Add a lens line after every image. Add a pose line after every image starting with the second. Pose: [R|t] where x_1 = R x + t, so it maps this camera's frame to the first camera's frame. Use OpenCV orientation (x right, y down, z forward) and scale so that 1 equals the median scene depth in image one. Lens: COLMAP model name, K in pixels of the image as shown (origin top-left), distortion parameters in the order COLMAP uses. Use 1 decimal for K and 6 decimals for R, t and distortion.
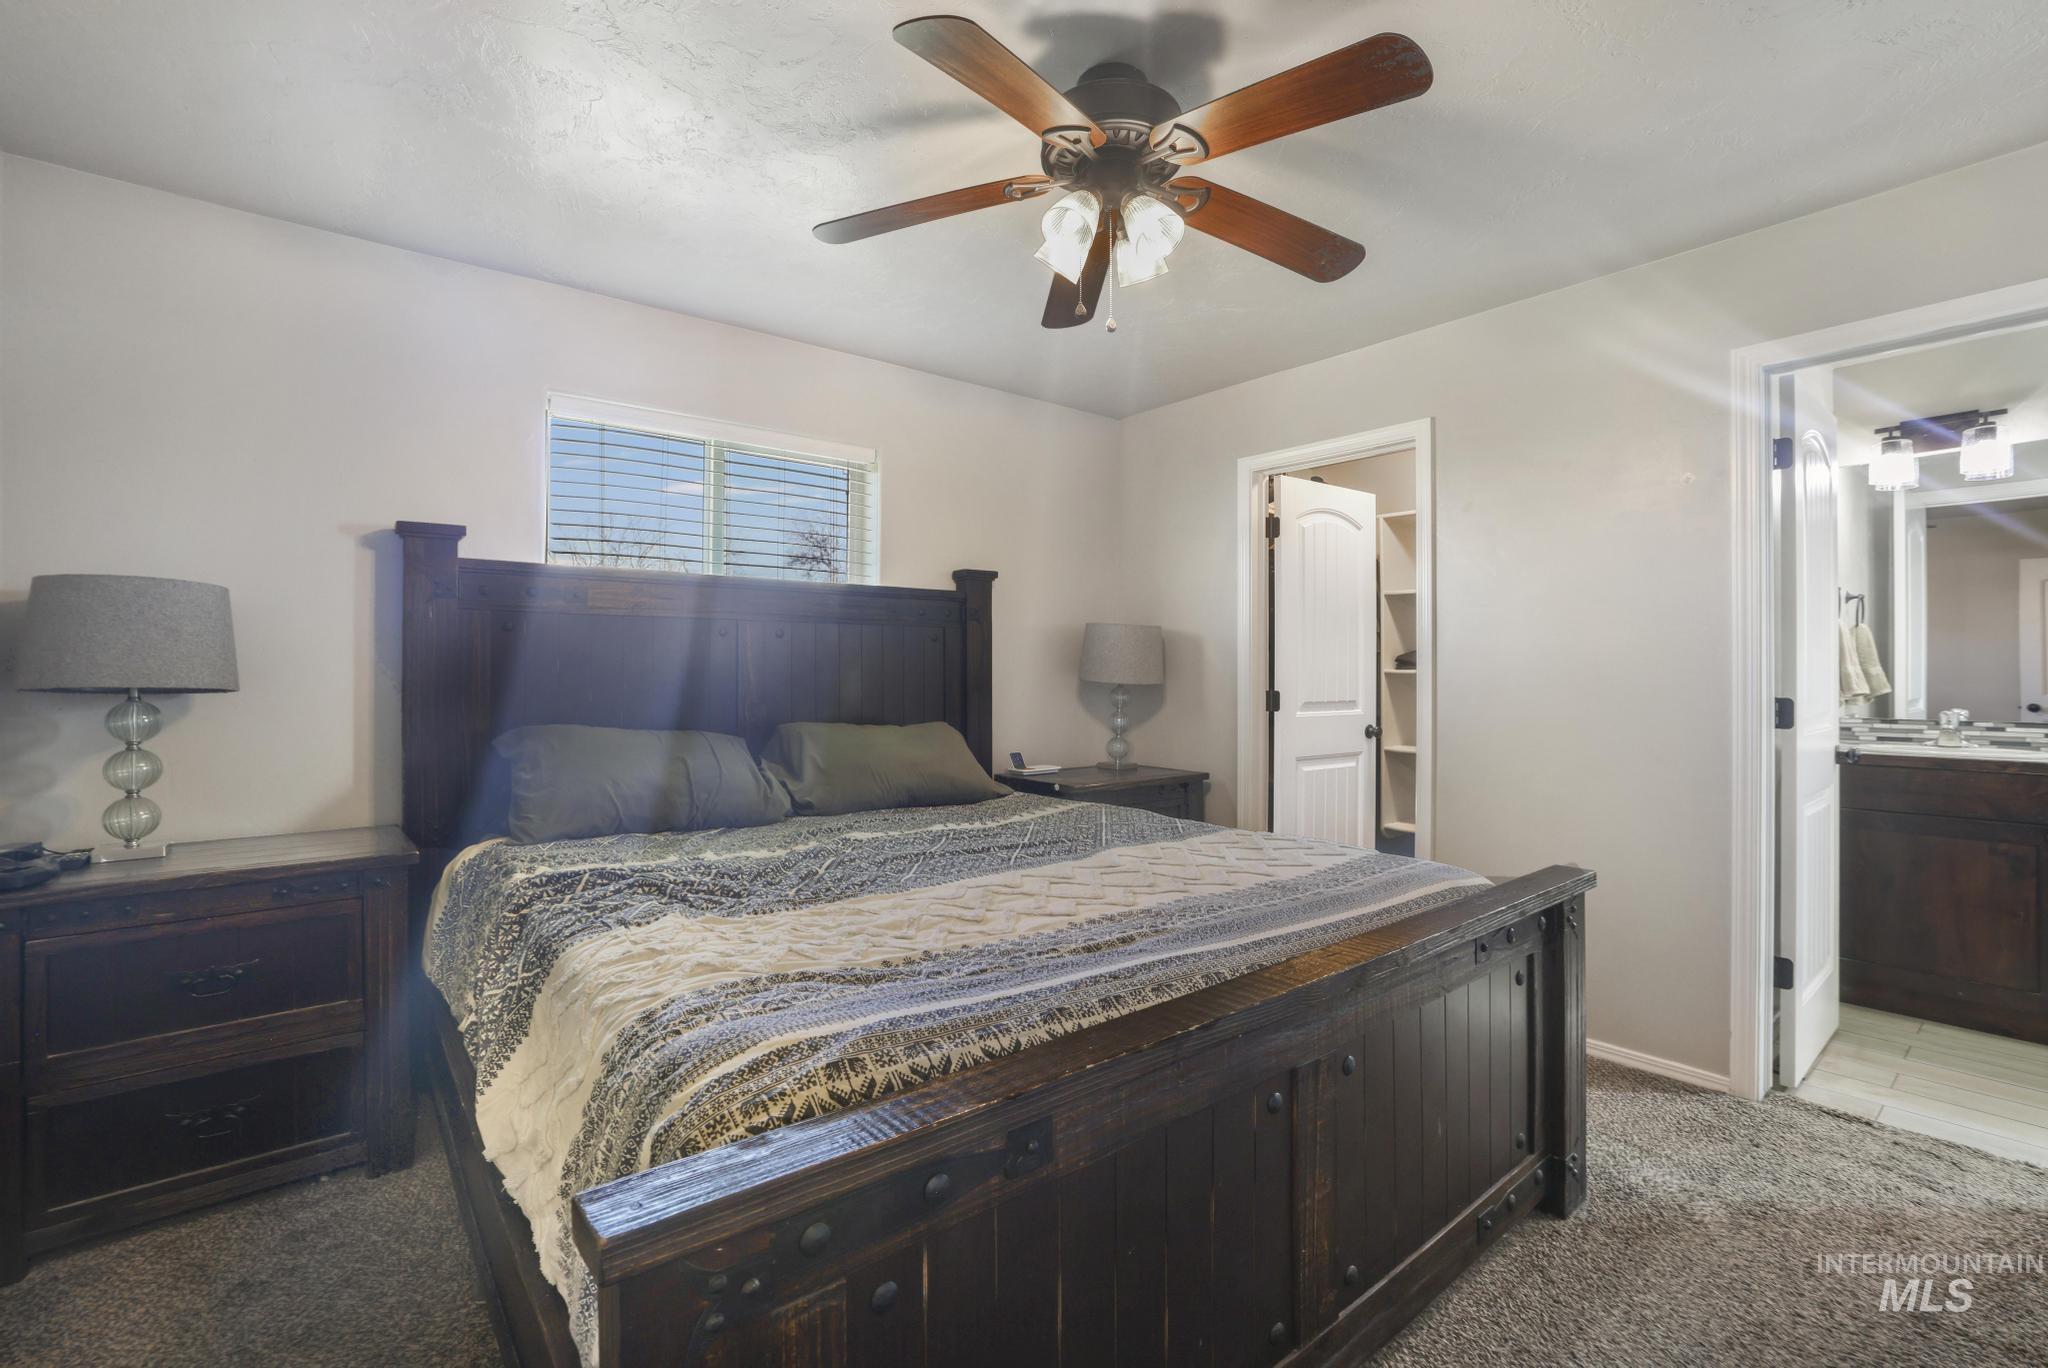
lens RADIAL K [[909.8, 0, 1023.5], [0, 909.8, 669.0], [0, 0, 1]] dist [-0.048912, 0.016765]
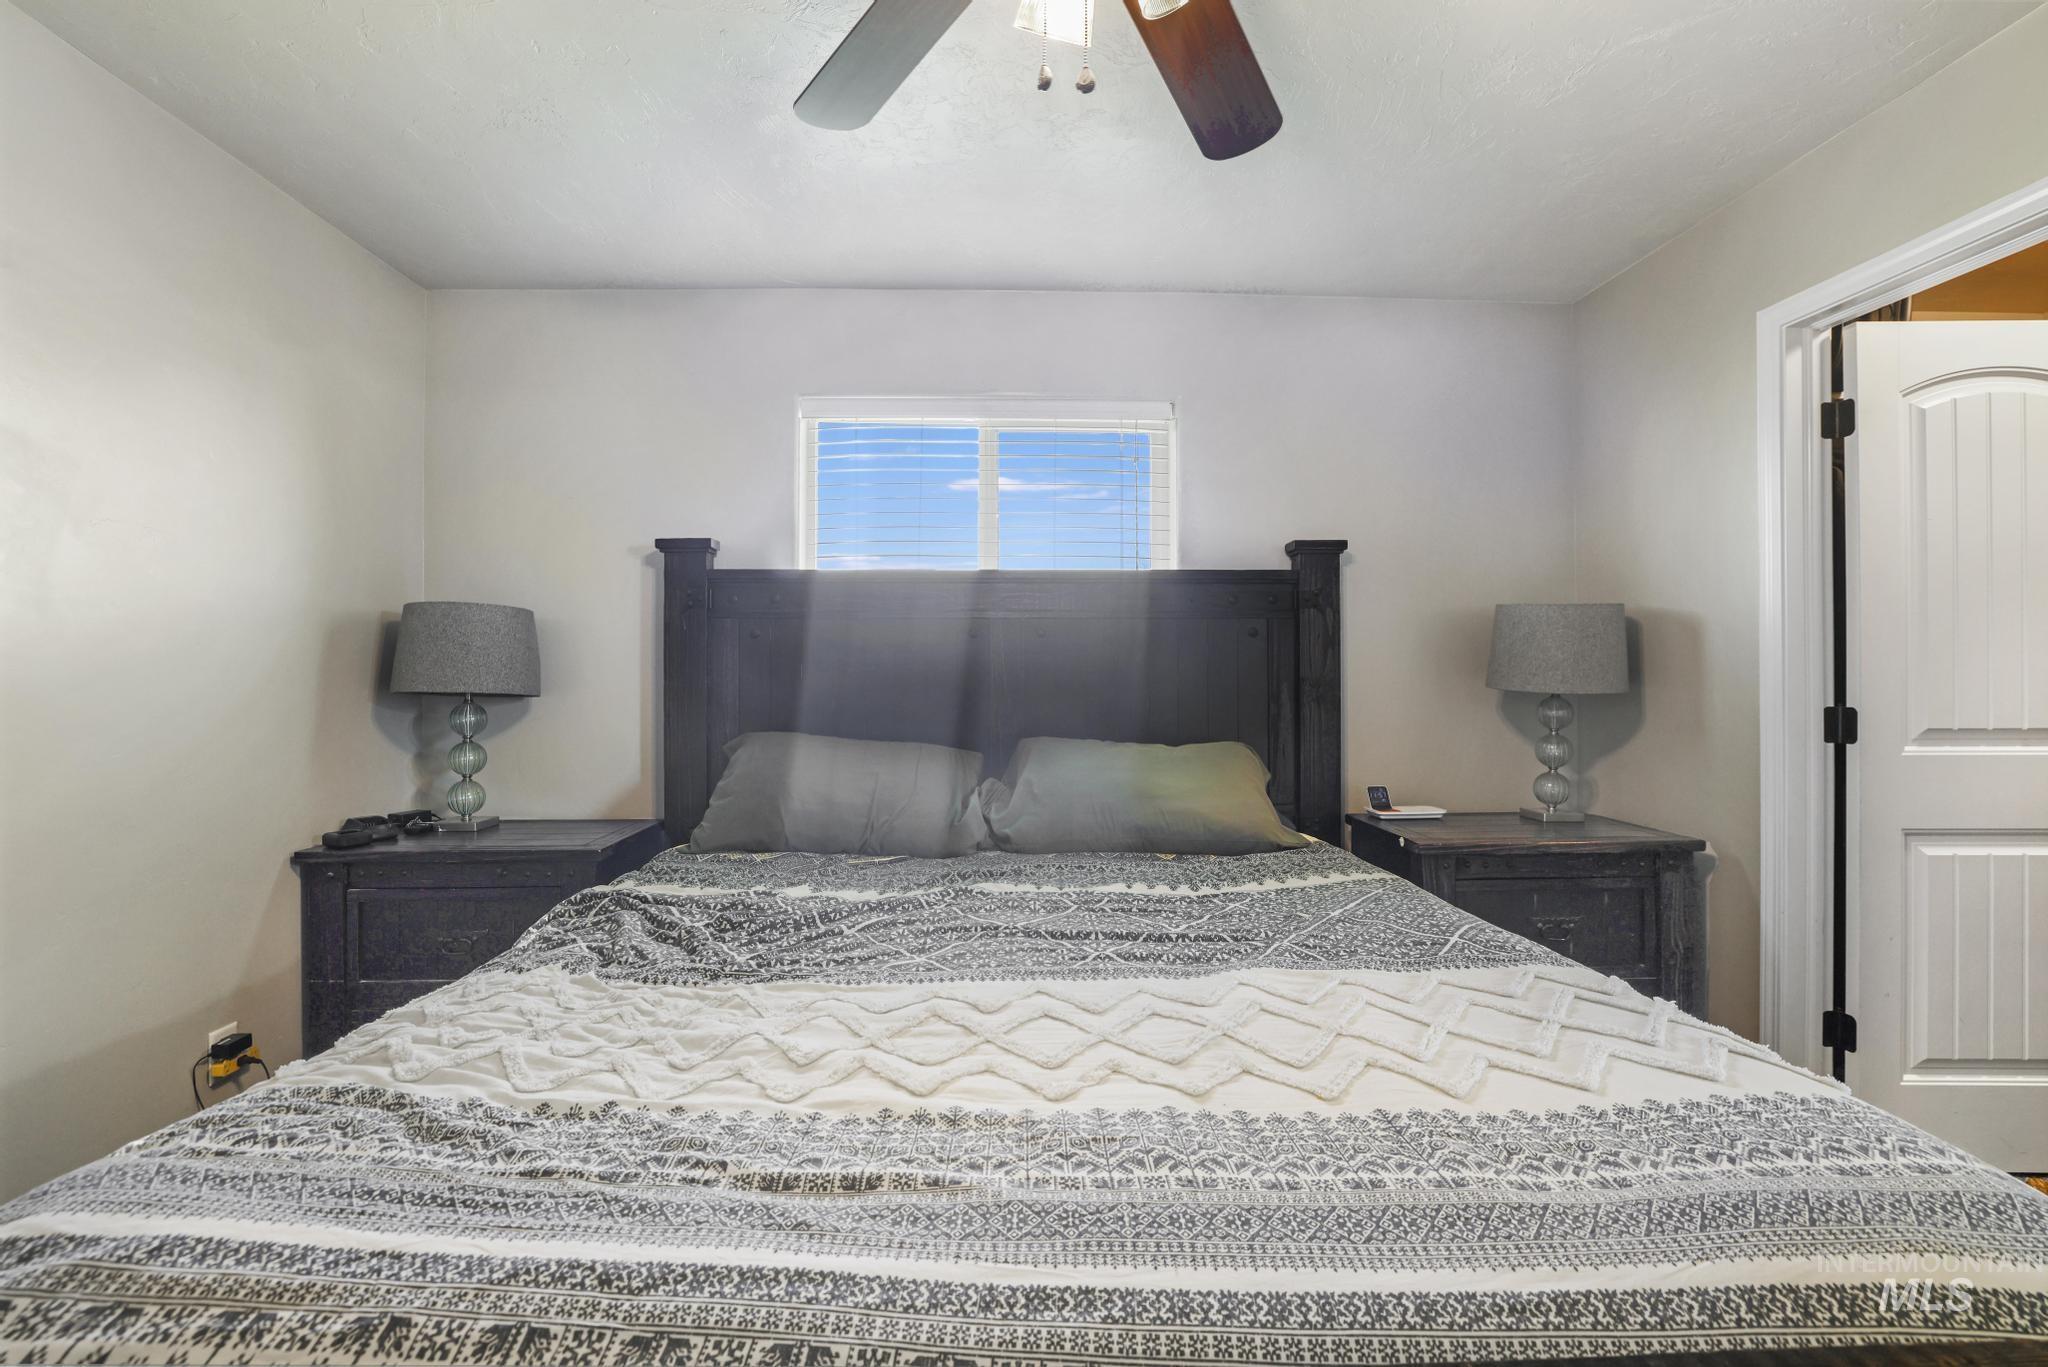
lens RADIAL K [[911.2, 0, 1024.0], [0, 911.2, 683.5], [0, 0, 1]] dist [-0.053342, 0.021037]
pose [[0.799415, 0.000399, -0.600779, 0.286078], [0.006004, 0.999945, 0.008654, 0.002002], [0.600749, -0.010525, 0.799368, 0.365113]]
